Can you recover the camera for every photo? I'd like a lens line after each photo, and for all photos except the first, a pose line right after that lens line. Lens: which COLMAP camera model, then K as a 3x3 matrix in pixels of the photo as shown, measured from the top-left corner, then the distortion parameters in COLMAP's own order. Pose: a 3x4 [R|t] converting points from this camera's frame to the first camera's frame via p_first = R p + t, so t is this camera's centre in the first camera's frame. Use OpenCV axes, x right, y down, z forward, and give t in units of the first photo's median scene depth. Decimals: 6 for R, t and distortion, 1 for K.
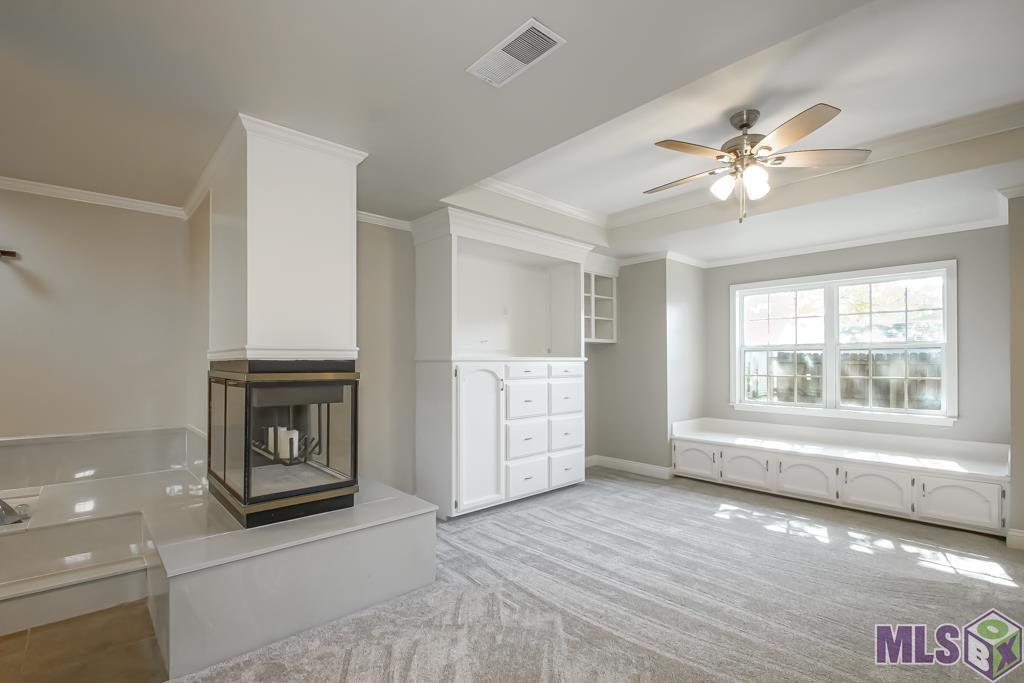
lens RADIAL K [[470.3, 0, 503.6], [0, 470.3, 349.3], [0, 0, 1]] dist [0.001869, -0.003522]
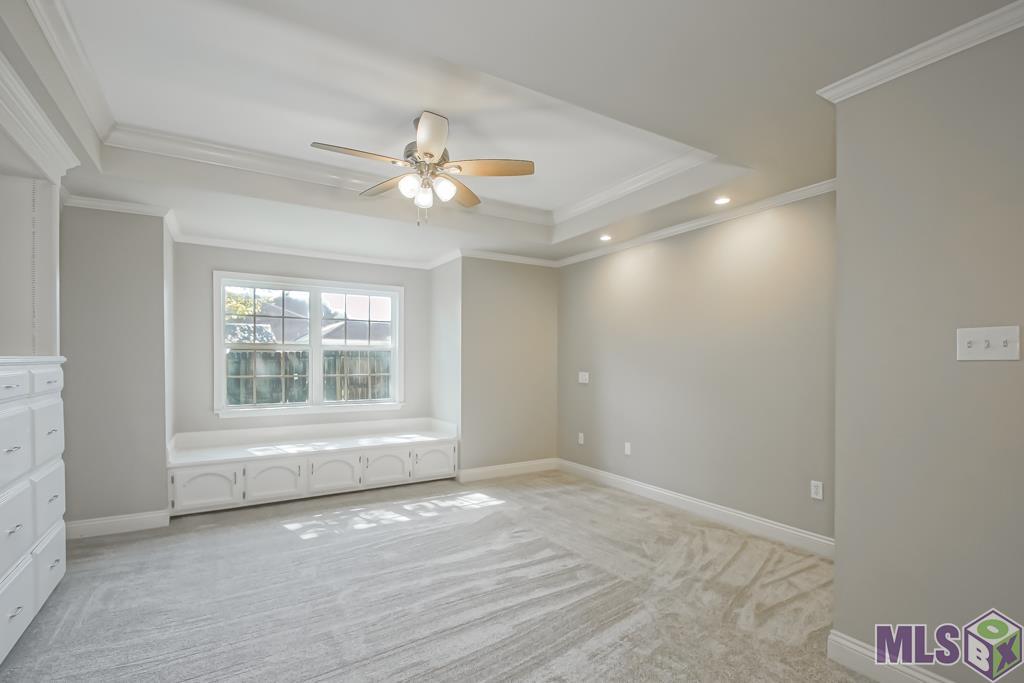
lens RADIAL K [[470.3, 0, 500.4], [0, 470.3, 353.4], [0, 0, 1]] dist [0.001869, -0.003522]
pose [[0.202428, 0.011815, 0.979226, -0.291717], [-0.027357, 0.999605, -0.006405, 0.003998], [-0.978915, -0.025492, 0.202672, 0.409143]]
